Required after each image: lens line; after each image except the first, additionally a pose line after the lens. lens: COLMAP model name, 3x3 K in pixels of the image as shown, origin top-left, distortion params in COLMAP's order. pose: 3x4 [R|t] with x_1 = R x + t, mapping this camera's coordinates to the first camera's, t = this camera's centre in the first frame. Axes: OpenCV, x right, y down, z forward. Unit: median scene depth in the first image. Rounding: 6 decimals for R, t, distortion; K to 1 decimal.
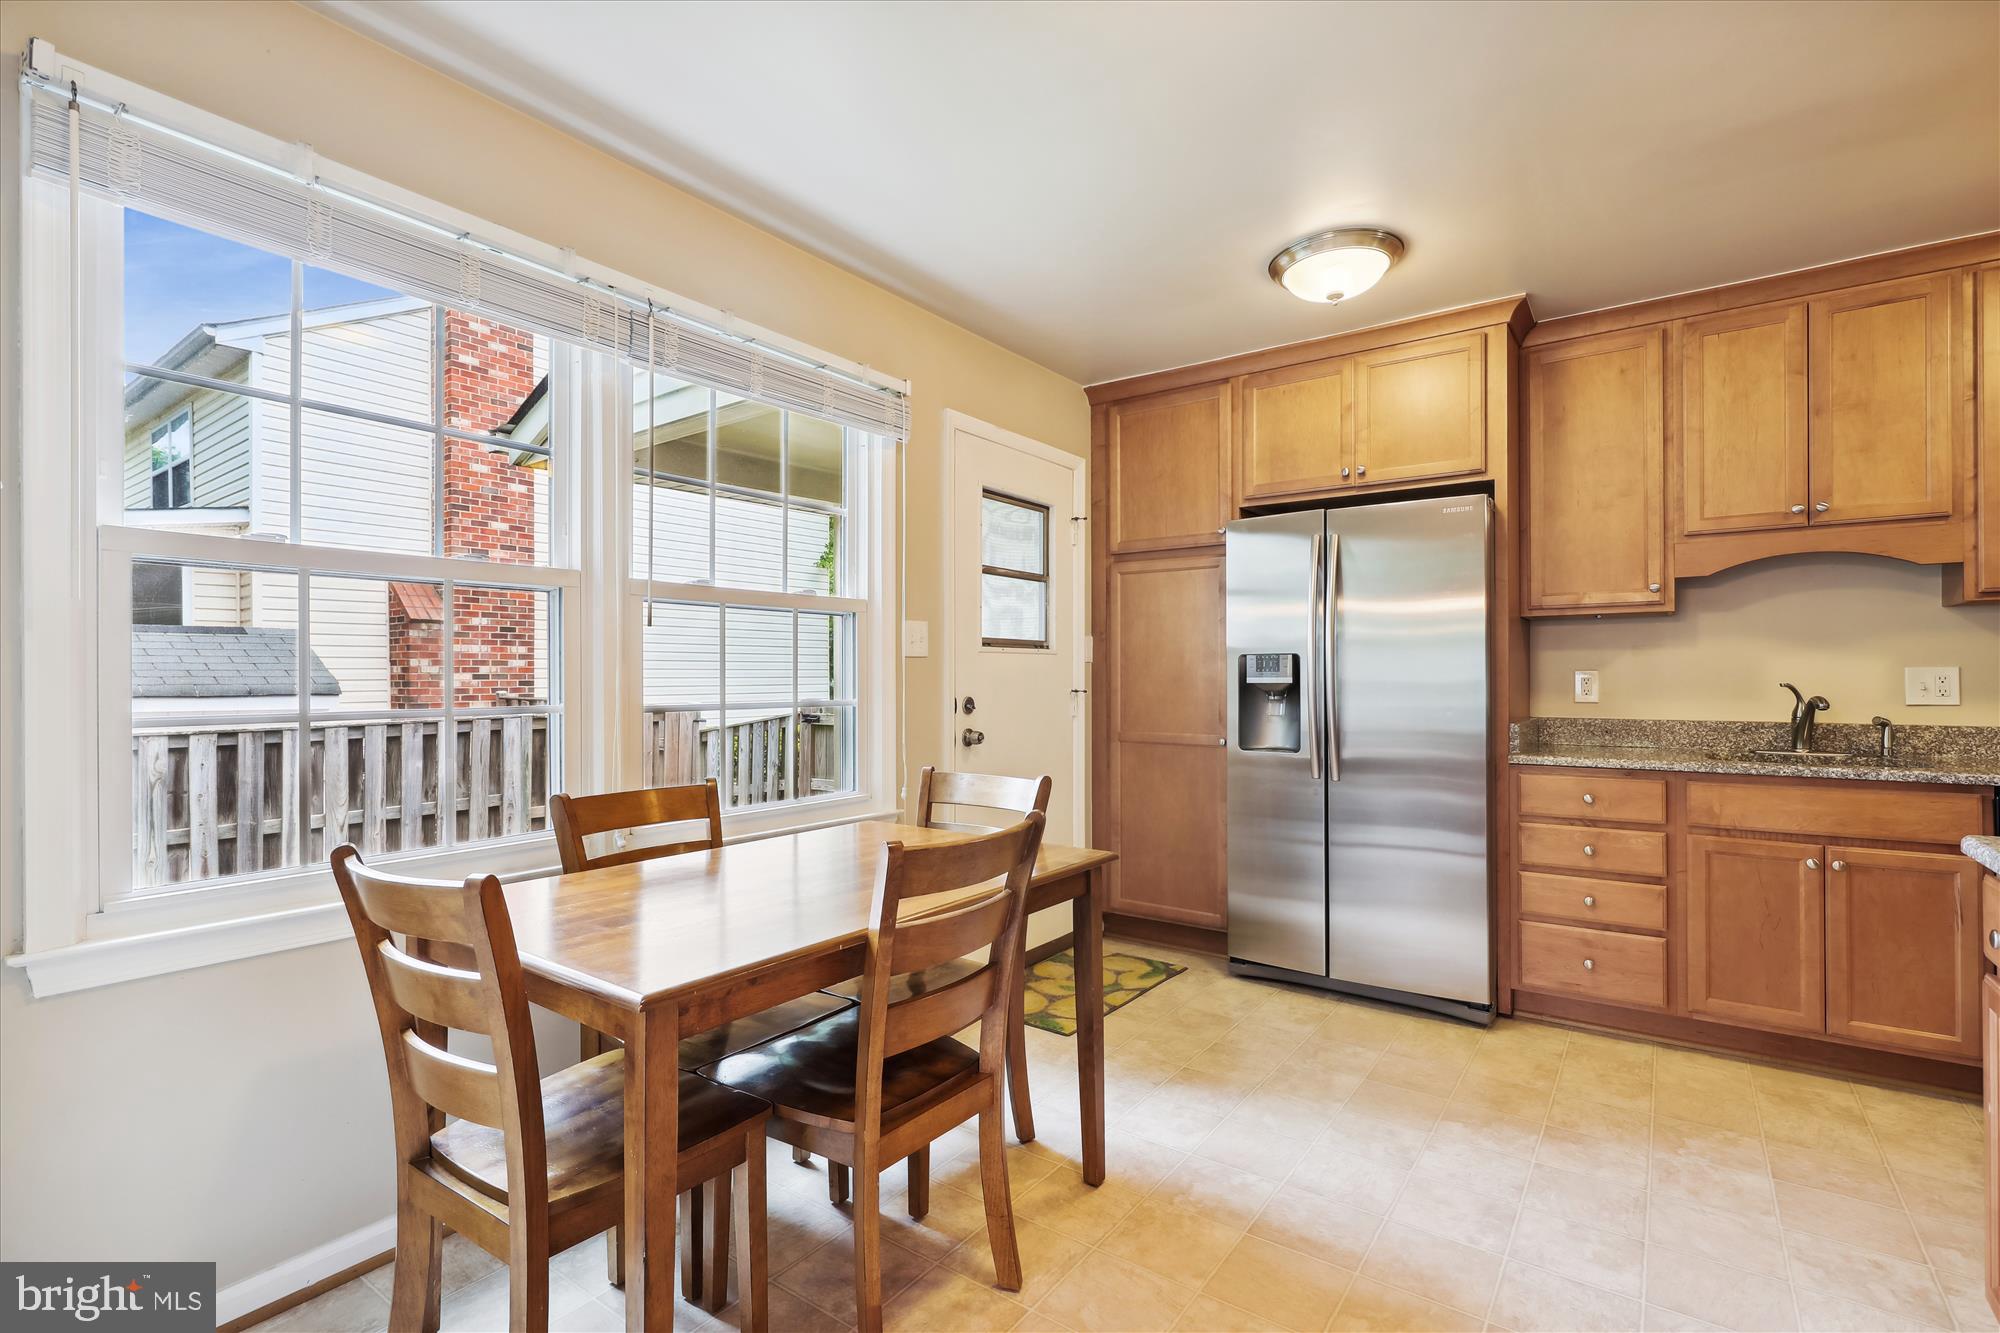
lens RADIAL K [[919.6, 0, 998.7], [0, 919.6, 669.1], [0, 0, 1]] dist [-0.000669, 0.000164]
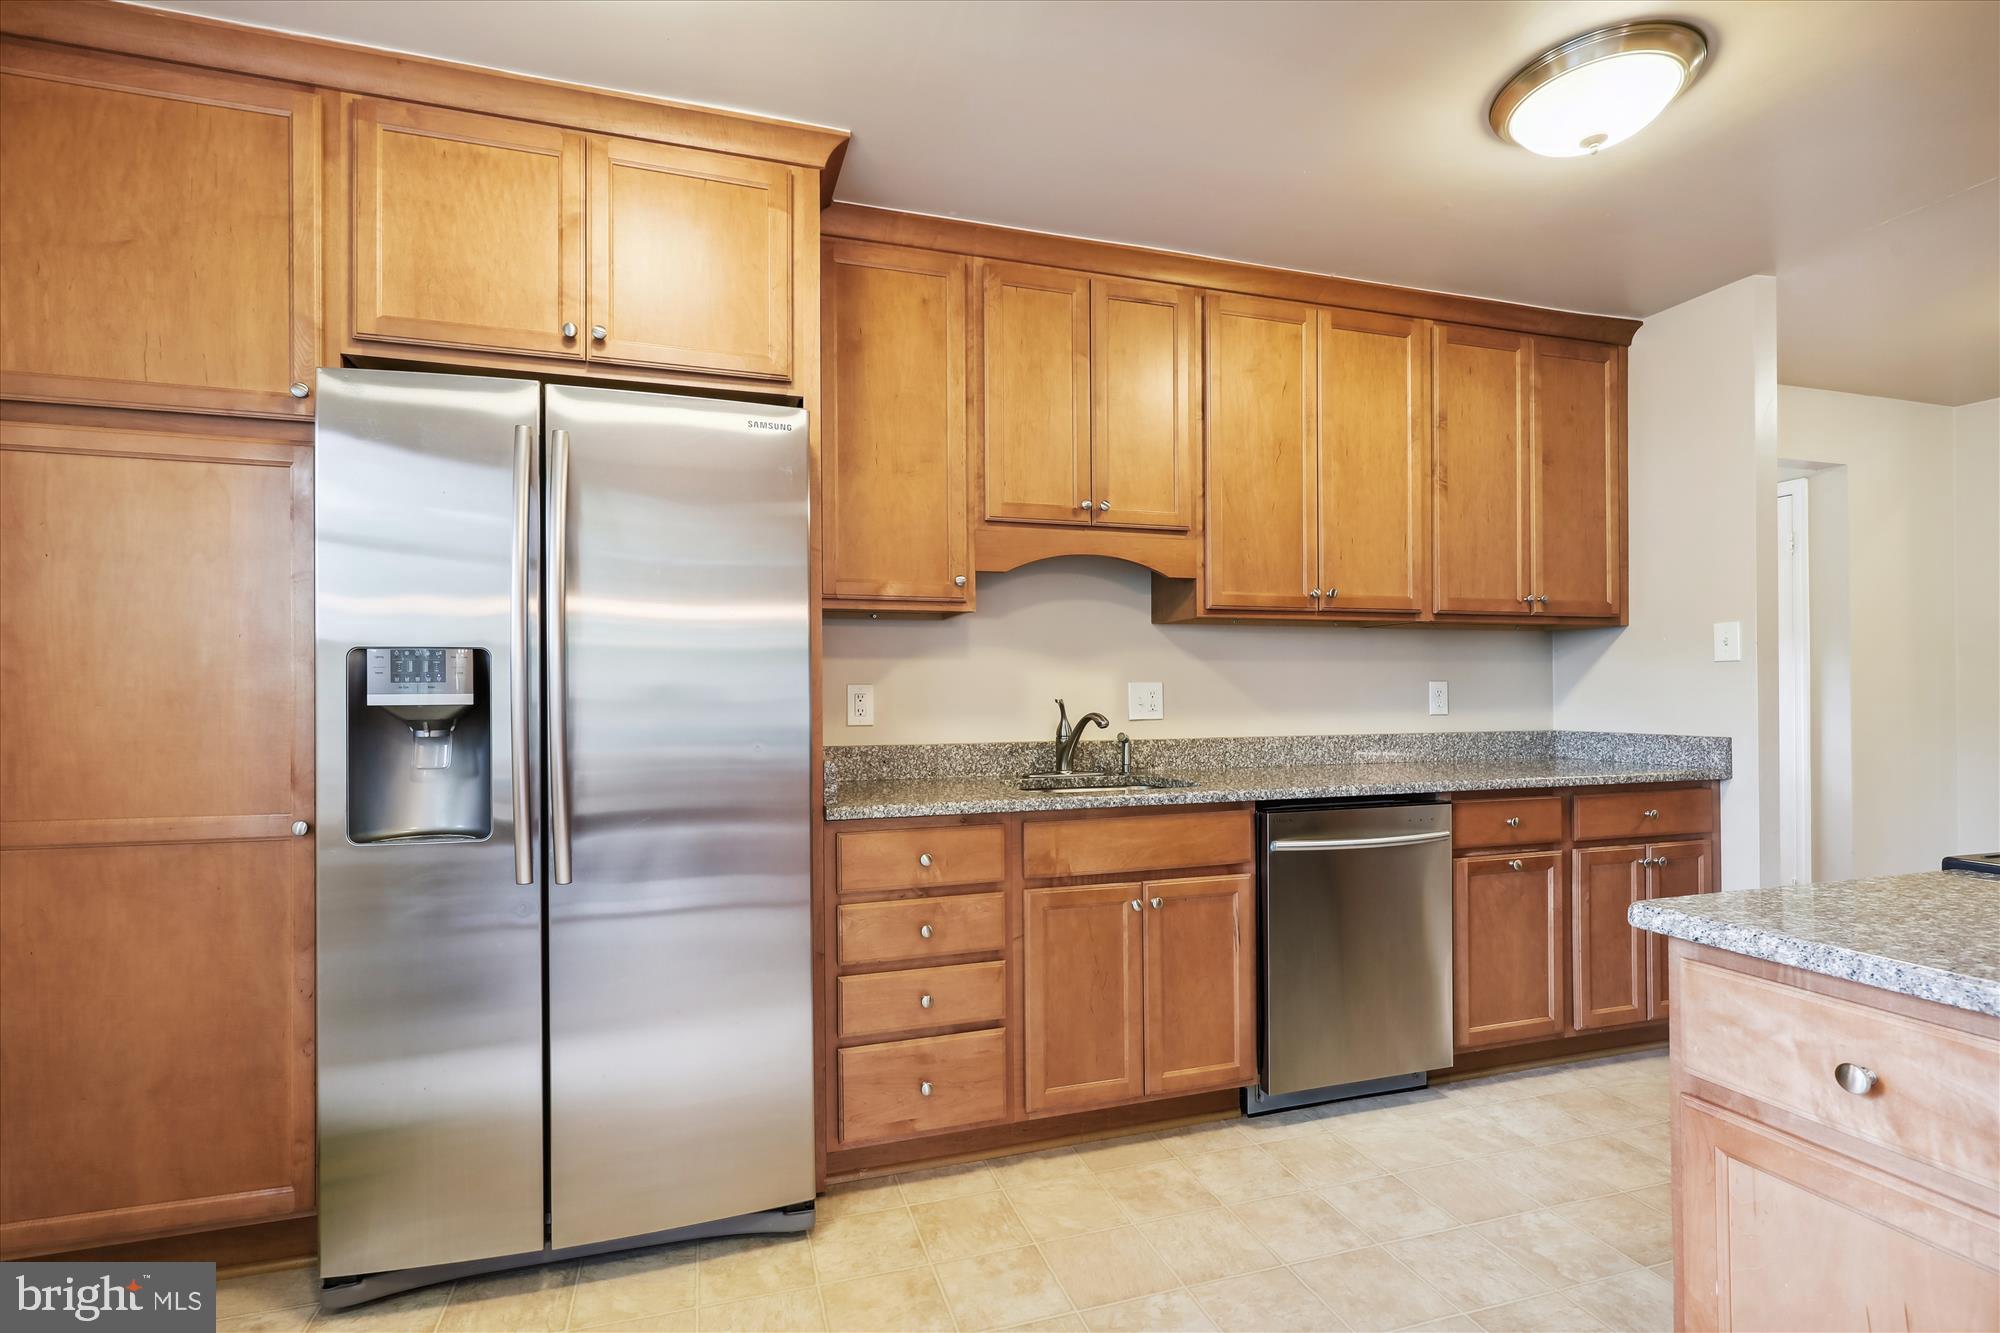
lens RADIAL K [[932.9, 0, 998.9], [0, 932.9, 692.0], [0, 0, 1]] dist [-0.002278, 0.000351]
pose [[0.593825, 0.000015, 0.804594, 0.082211], [-0.003593, 0.999990, 0.002633, 0.006227], [-0.804586, -0.004455, 0.593819, 0.502319]]
